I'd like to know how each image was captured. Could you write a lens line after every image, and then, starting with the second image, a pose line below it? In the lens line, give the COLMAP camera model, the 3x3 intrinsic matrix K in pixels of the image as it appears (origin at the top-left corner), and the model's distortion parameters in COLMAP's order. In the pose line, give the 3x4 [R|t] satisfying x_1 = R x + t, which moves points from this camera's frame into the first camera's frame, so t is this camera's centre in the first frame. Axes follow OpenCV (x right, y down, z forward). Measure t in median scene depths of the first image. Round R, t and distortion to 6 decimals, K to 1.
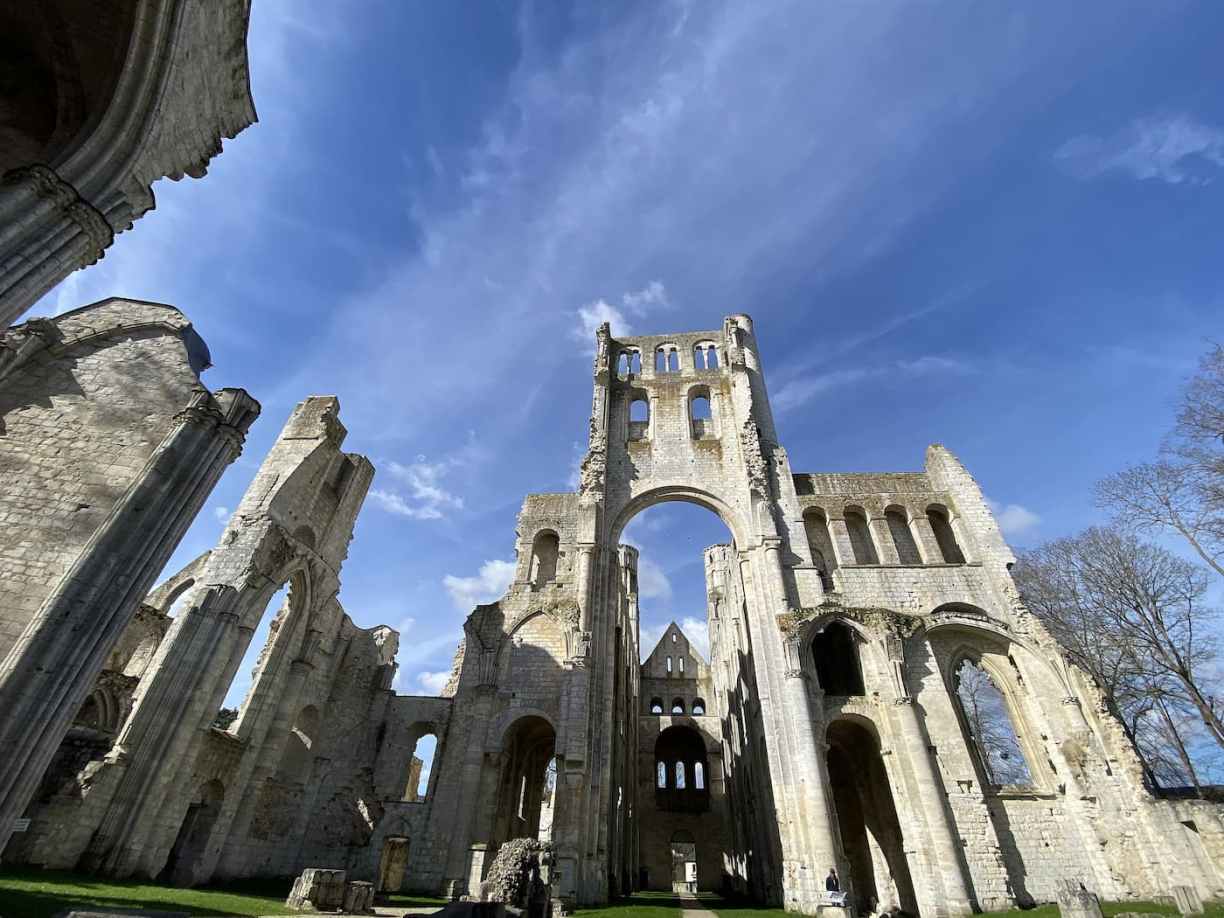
lens RADIAL K [[493.2, 0, 614.2], [0, 493.2, 438.7], [0, 0, 1]] dist [-0.015993, -0.000039]
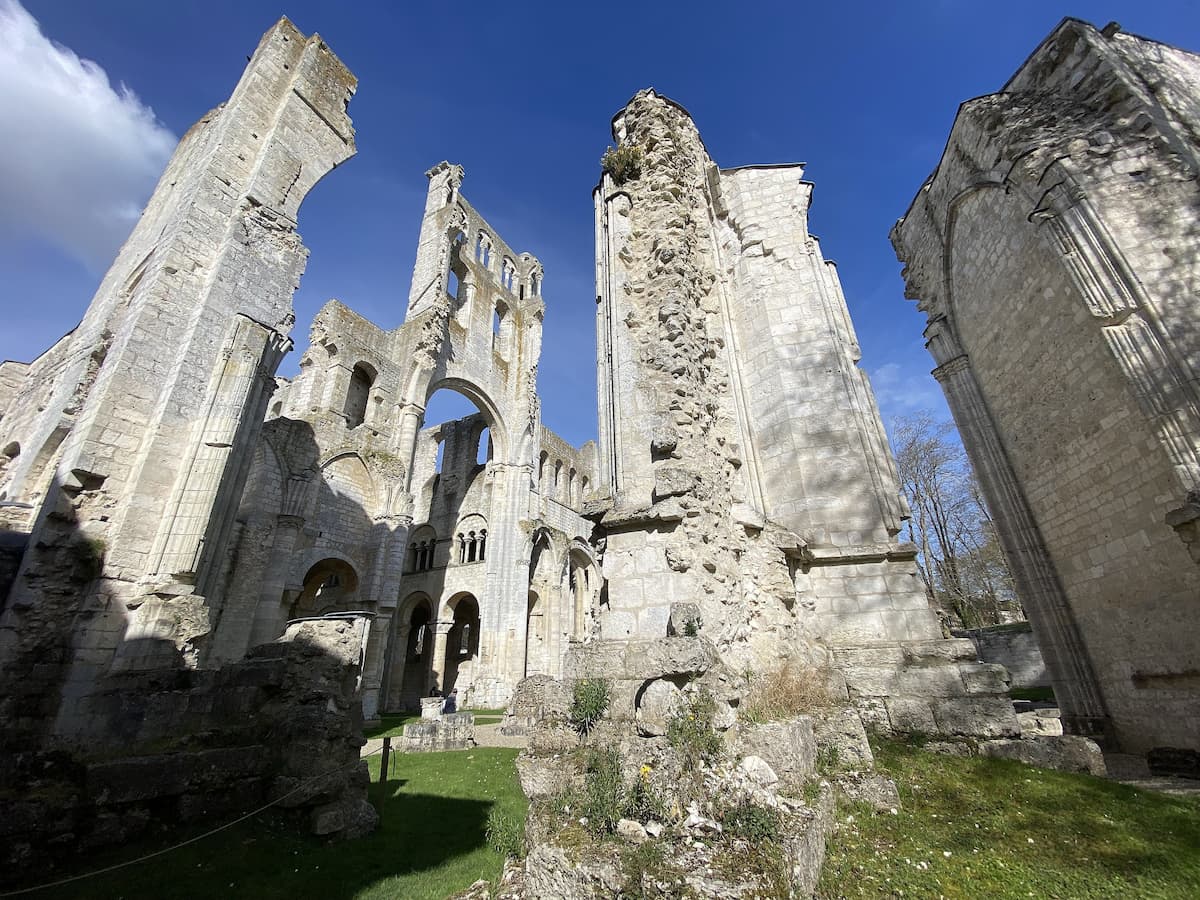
lens RADIAL K [[498.7, 0, 599.4], [0, 498.7, 437.1], [0, 0, 1]] dist [0.000353, -0.000028]
pose [[0.372680, 0.363956, 0.853608, -0.380832], [-0.566599, 0.817745, -0.101291, 0.082599], [-0.734898, -0.445904, 0.510974, 0.110163]]
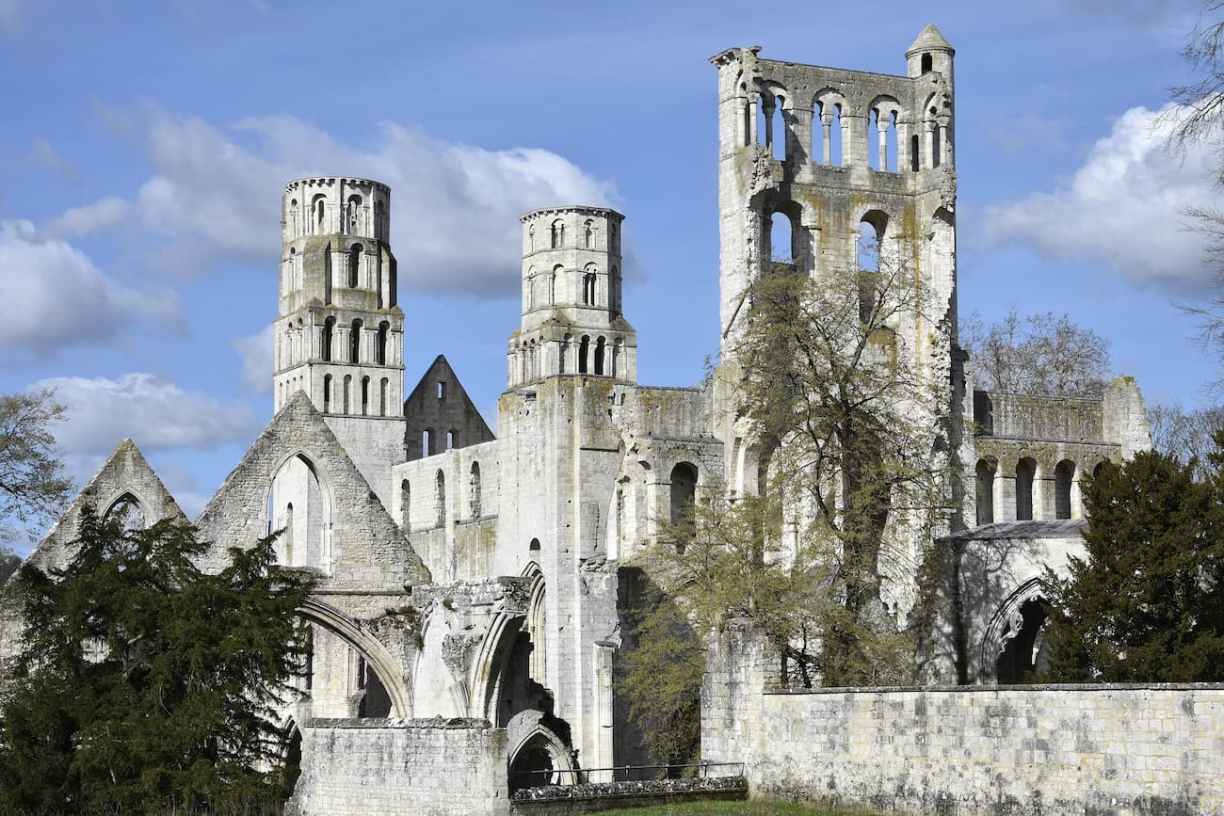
lens RADIAL K [[2453.1, 0, 612.0], [0, 2453.1, 408.0], [0, 0, 1]] dist [0.345050, 0.014847]
pose [[0.821398, 0.013854, 0.570187, -1.257039], [-0.338939, 0.815893, 0.468443, -0.840696], [-0.458722, -0.578037, 0.674869, -0.732252]]
